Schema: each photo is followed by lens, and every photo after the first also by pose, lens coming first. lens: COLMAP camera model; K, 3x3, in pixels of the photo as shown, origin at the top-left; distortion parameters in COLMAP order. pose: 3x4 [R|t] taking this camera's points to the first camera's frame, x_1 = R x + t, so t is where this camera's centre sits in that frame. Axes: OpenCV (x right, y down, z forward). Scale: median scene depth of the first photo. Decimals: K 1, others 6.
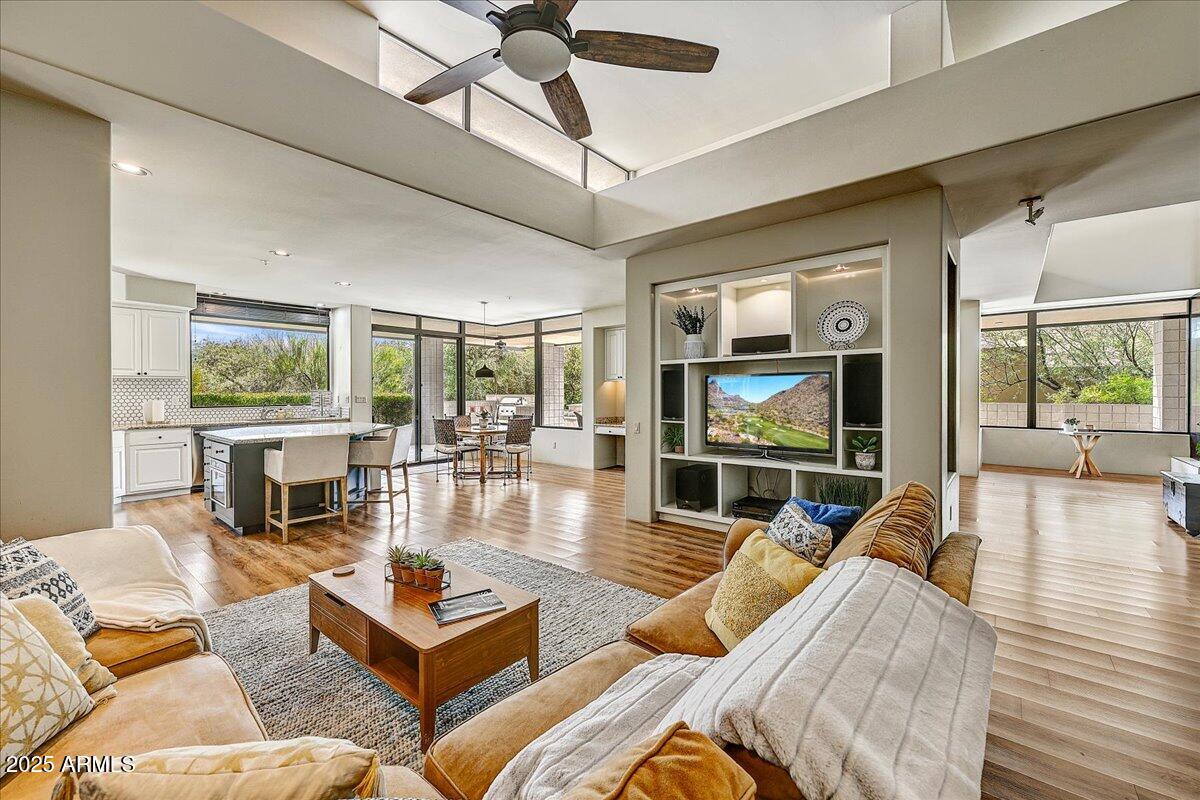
lens RADIAL K [[487.2, 0, 605.7], [0, 487.2, 395.7], [0, 0, 1]] dist [0.002844, 0.000186]
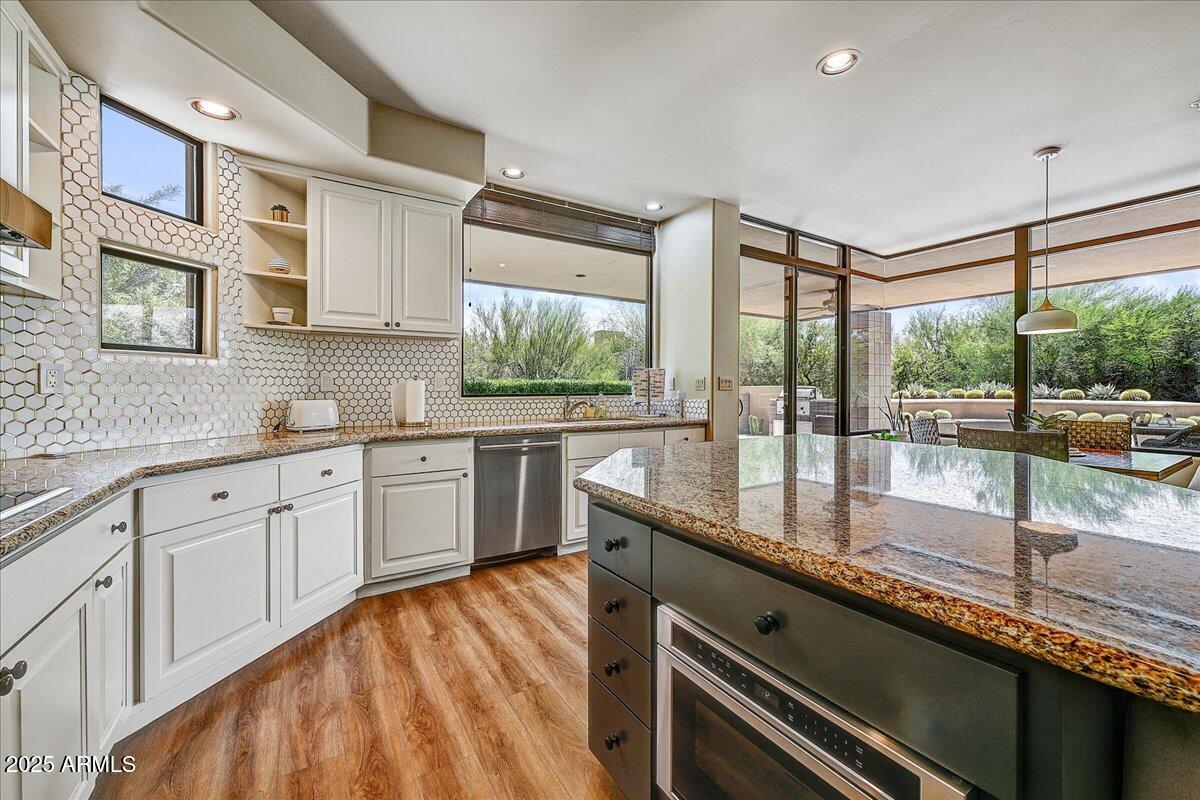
lens RADIAL K [[487.2, 0, 597.9], [0, 487.2, 395.2], [0, 0, 1]] dist [0.002844, 0.000186]
pose [[0.950412, 0.006398, -0.310928, -0.453235], [-0.004569, 0.999968, 0.006608, 0.015887], [0.310961, -0.004860, 0.950410, 0.453907]]
